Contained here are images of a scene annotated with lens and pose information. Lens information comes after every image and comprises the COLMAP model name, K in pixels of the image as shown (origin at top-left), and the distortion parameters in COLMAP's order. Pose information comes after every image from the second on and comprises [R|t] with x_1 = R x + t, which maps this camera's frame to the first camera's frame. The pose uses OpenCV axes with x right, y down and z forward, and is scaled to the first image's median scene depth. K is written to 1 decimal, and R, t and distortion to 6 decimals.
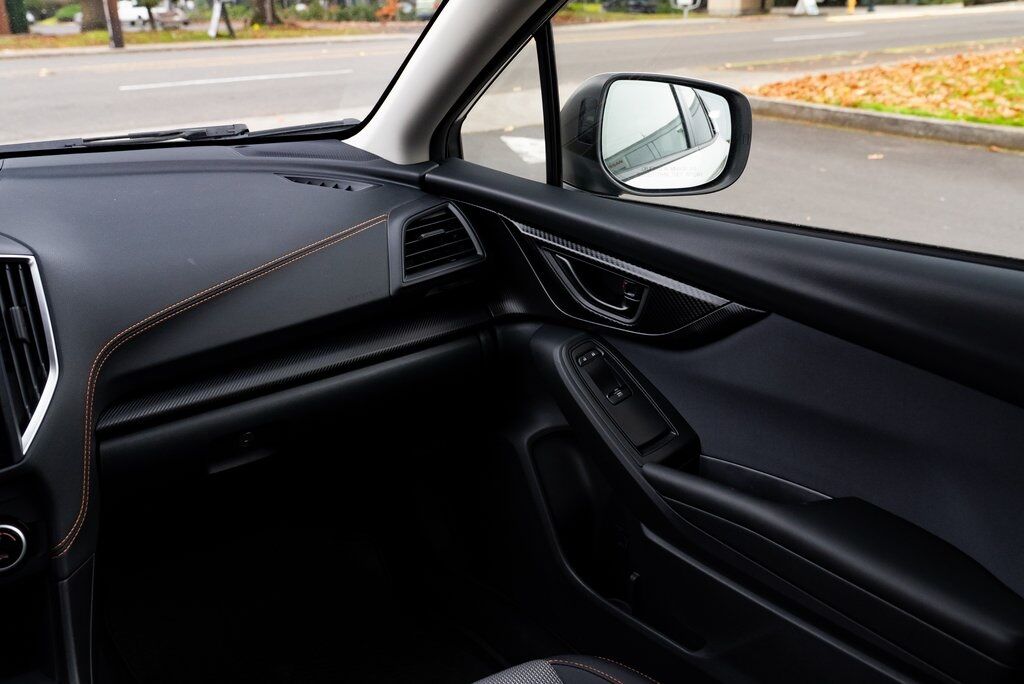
lens RADIAL K [[949.8, 0, 512.0], [0, 949.8, 342.0], [0, 0, 1]] dist [-0.011604, 0.032074]
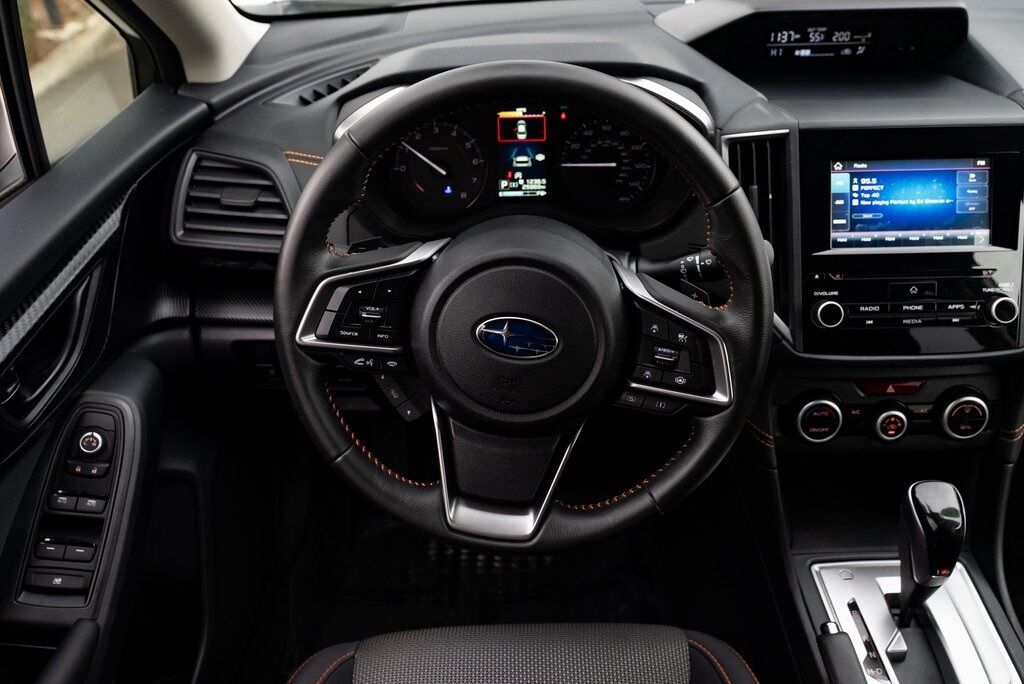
lens RADIAL K [[831.3, 0, 512.0], [0, 831.3, 342.0], [0, 0, 1]] dist [-0.016322, 0.016293]
pose [[0.824223, 0.309122, -0.474447, -0.338615], [-0.182769, 0.938235, 0.293787, -0.022009], [0.535959, -0.155432, 0.829813, -0.001000]]
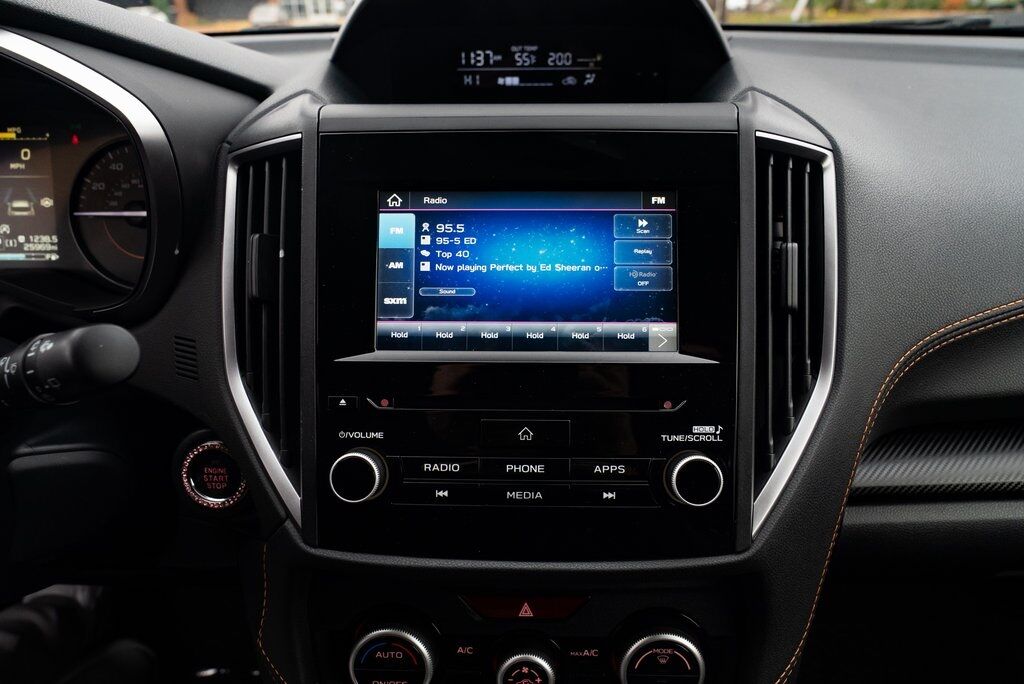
lens RADIAL K [[698.0, 0, 512.0], [0, 698.0, 342.0], [0, 0, 1]] dist [-0.038934, 0.028233]
pose [[0.801888, 0.268960, -0.533513, -0.277693], [-0.204946, 0.962594, 0.177230, -0.013807], [0.561224, -0.032777, 0.827014, 0.387217]]
